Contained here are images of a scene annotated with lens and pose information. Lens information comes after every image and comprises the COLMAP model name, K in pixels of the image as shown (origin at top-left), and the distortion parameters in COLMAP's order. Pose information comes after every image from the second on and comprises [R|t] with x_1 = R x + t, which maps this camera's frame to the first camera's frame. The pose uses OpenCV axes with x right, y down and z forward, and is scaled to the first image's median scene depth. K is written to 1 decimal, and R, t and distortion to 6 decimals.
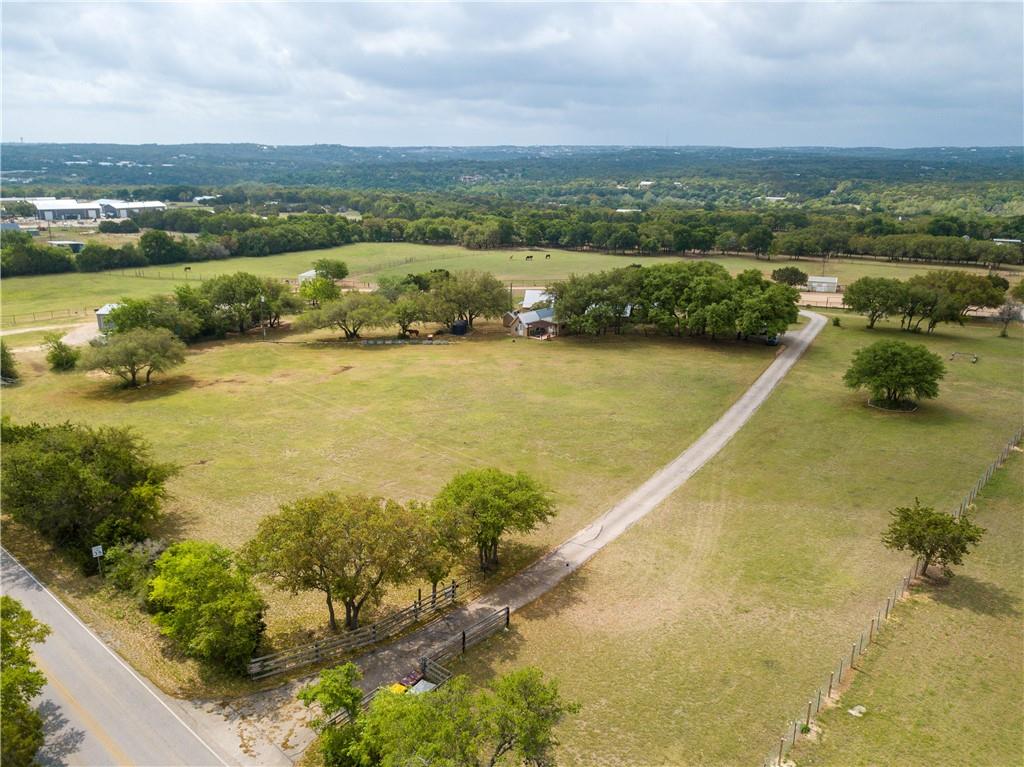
lens RADIAL K [[798.5, 0, 512.0], [0, 798.5, 383.5], [0, 0, 1]] dist [0.014229, 0.000733]
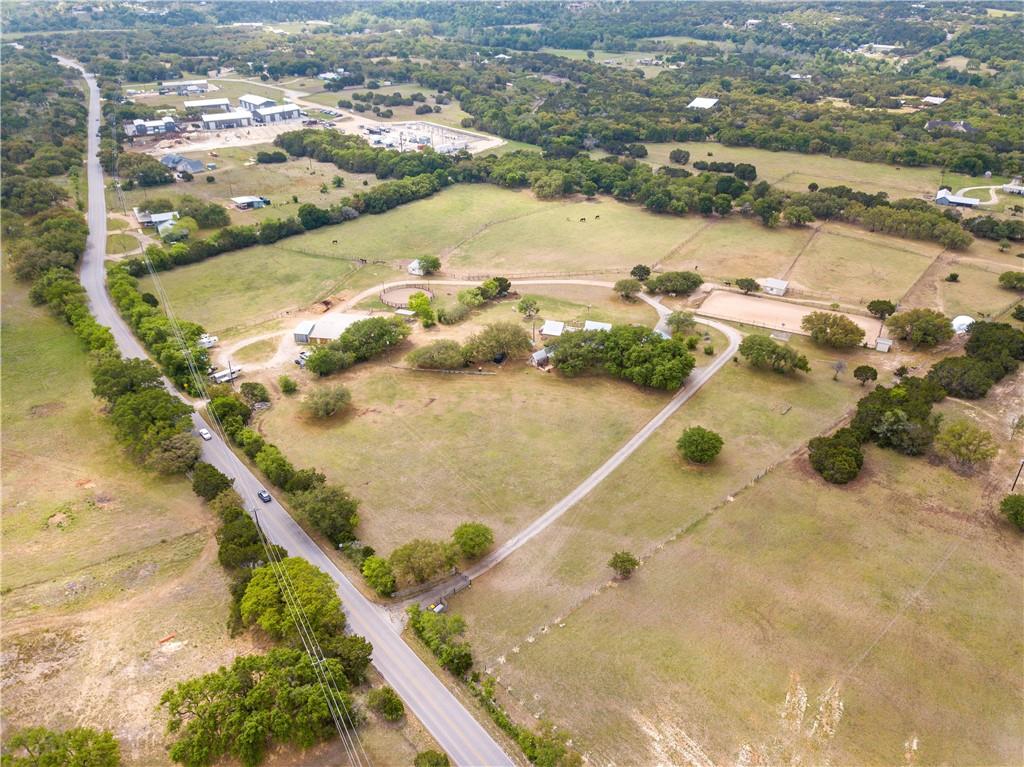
lens RADIAL K [[774.6, 0, 512.0], [0, 774.6, 383.5], [0, 0, 1]] dist [0.023507, -0.003407]
pose [[0.990493, 0.062103, -0.122749, 0.069859], [-0.029937, 0.968223, 0.248291, -0.177499], [0.134268, -0.242256, 0.960877, -0.248568]]
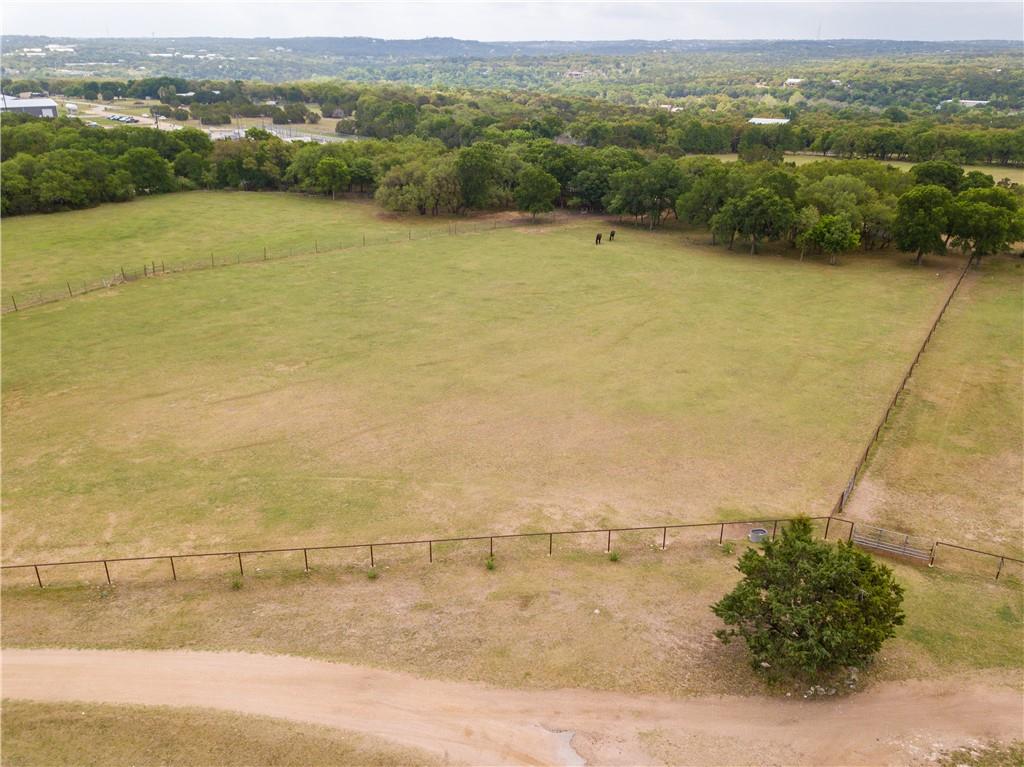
lens RADIAL K [[798.5, 0, 512.0], [0, 798.5, 383.5], [0, 0, 1]] dist [0.014229, 0.000733]
pose [[0.988477, 0.059395, -0.139235, 0.073977], [-0.043126, 0.992186, 0.117076, -0.125037], [0.145101, -0.109723, 0.983314, 0.536600]]
